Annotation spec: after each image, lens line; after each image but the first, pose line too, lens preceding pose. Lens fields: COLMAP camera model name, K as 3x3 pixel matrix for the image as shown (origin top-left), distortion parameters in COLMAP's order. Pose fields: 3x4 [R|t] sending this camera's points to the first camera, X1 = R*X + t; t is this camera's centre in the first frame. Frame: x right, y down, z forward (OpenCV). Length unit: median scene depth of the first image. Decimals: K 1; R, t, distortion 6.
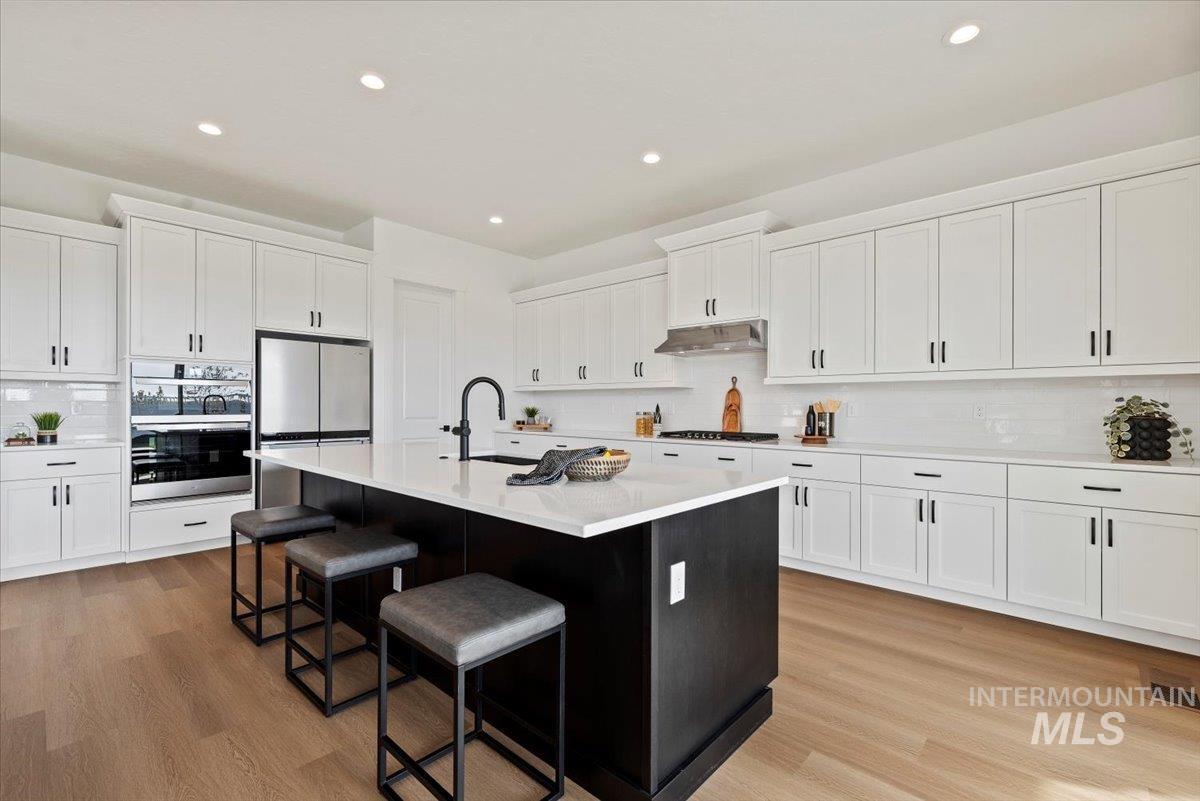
lens RADIAL K [[525.1, 0, 611.3], [0, 525.1, 405.8], [0, 0, 1]] dist [-0.000769, -0.000162]
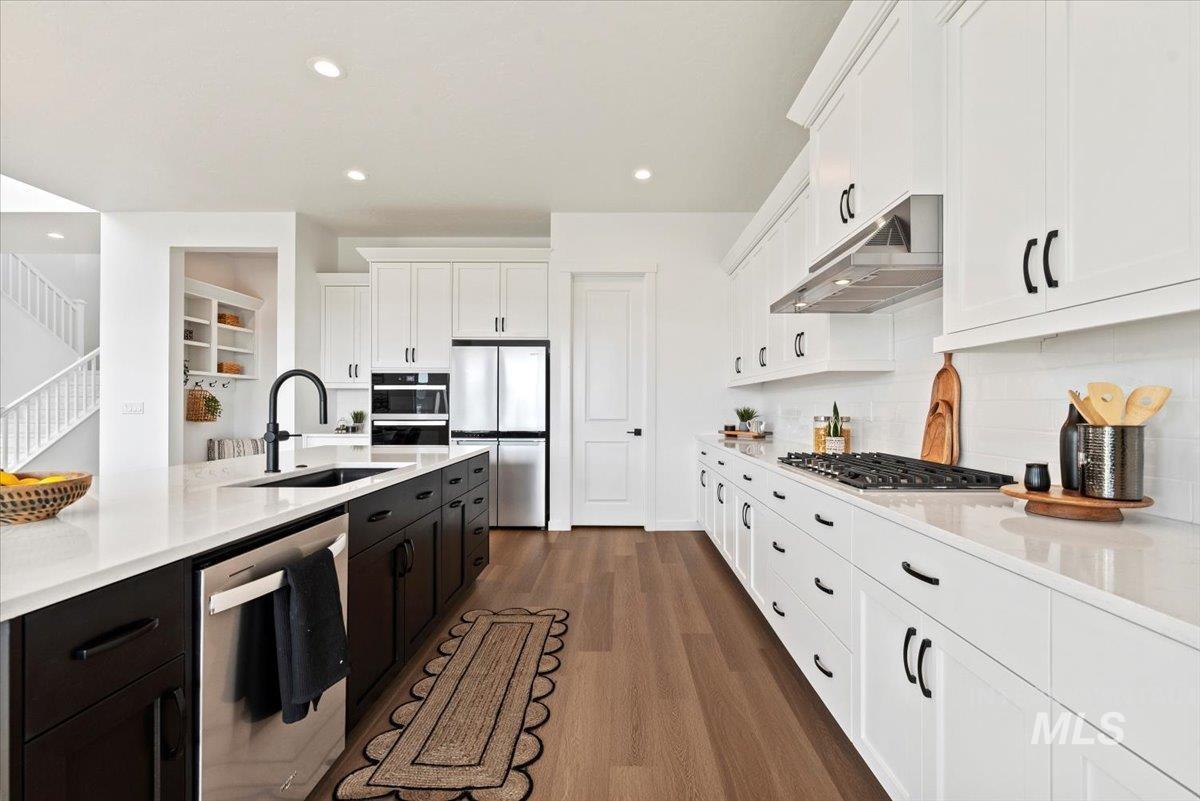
lens RADIAL K [[525.1, 0, 611.3], [0, 525.1, 405.8], [0, 0, 1]] dist [-0.000769, -0.000162]
pose [[0.659703, -0.001755, -0.751525, 0.397299], [-0.000199, 0.999997, -0.002511, 0.001767], [0.751527, 0.001806, 0.659700, 0.494074]]
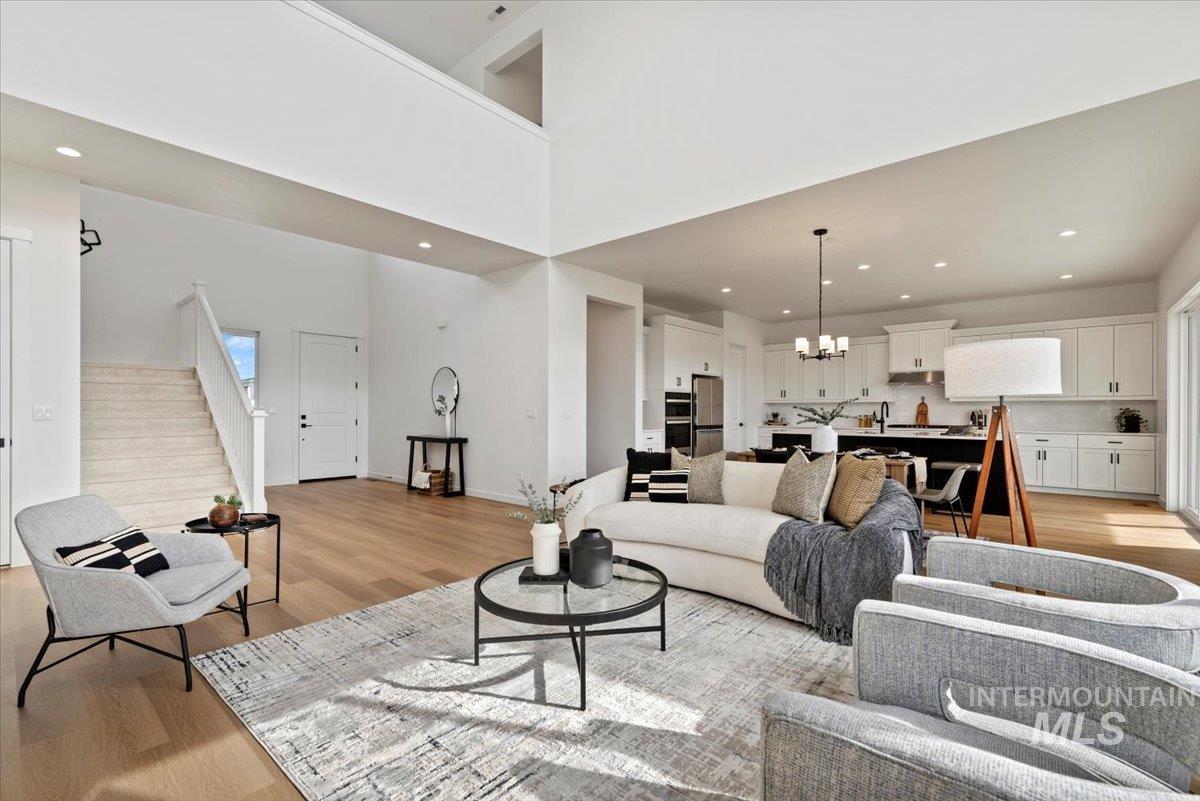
lens RADIAL K [[527.1, 0, 609.0], [0, 527.1, 412.8], [0, 0, 1]] dist [0.000080, 0.000017]
pose [[0.999823, -0.001358, 0.018742, -0.999840], [0.001259, 0.999985, 0.005310, -0.007738], [-0.018749, -0.005285, 0.999810, -0.966559]]
